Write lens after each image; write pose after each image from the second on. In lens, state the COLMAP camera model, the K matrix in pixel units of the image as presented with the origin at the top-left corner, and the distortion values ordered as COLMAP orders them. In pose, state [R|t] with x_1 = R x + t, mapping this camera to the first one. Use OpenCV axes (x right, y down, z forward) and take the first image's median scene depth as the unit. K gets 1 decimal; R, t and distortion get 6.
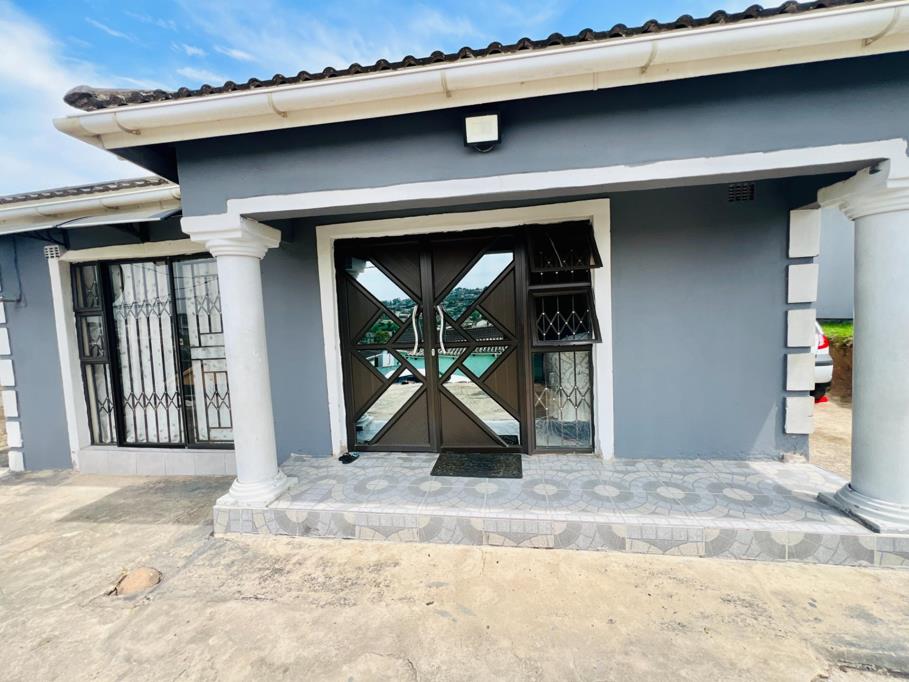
lens RADIAL K [[361.9, 0, 452.6], [0, 361.9, 341.9], [0, 0, 1]] dist [-0.006280, 0.000518]
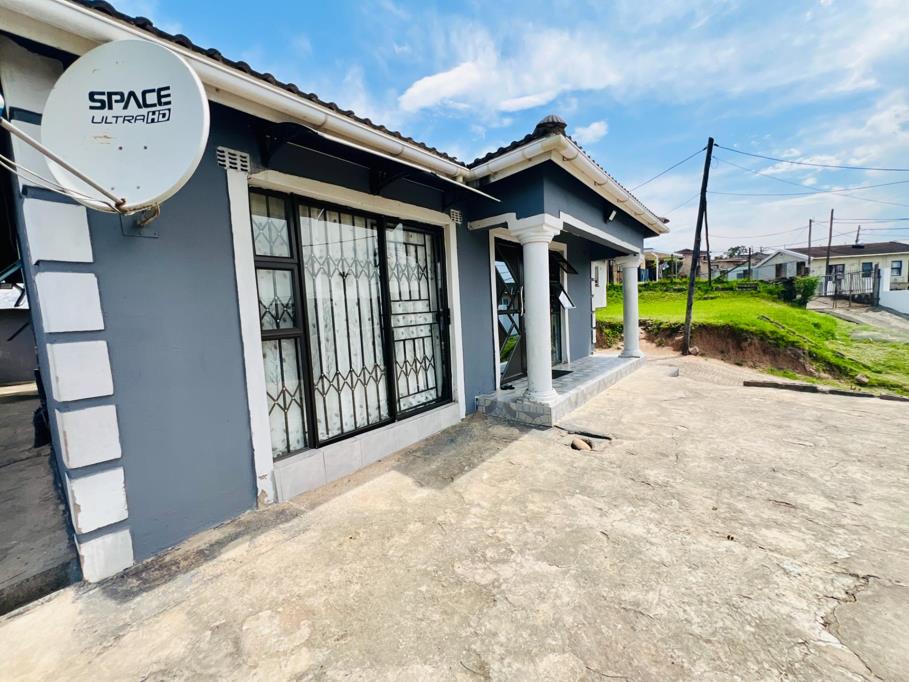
lens RADIAL K [[361.9, 0, 448.9], [0, 361.9, 343.1], [0, 0, 1]] dist [-0.006280, 0.000518]
pose [[0.525816, -0.057610, 0.848645, -1.622879], [0.087469, 0.996077, 0.013423, 0.100862], [-0.846089, 0.067172, 0.528792, 0.410218]]
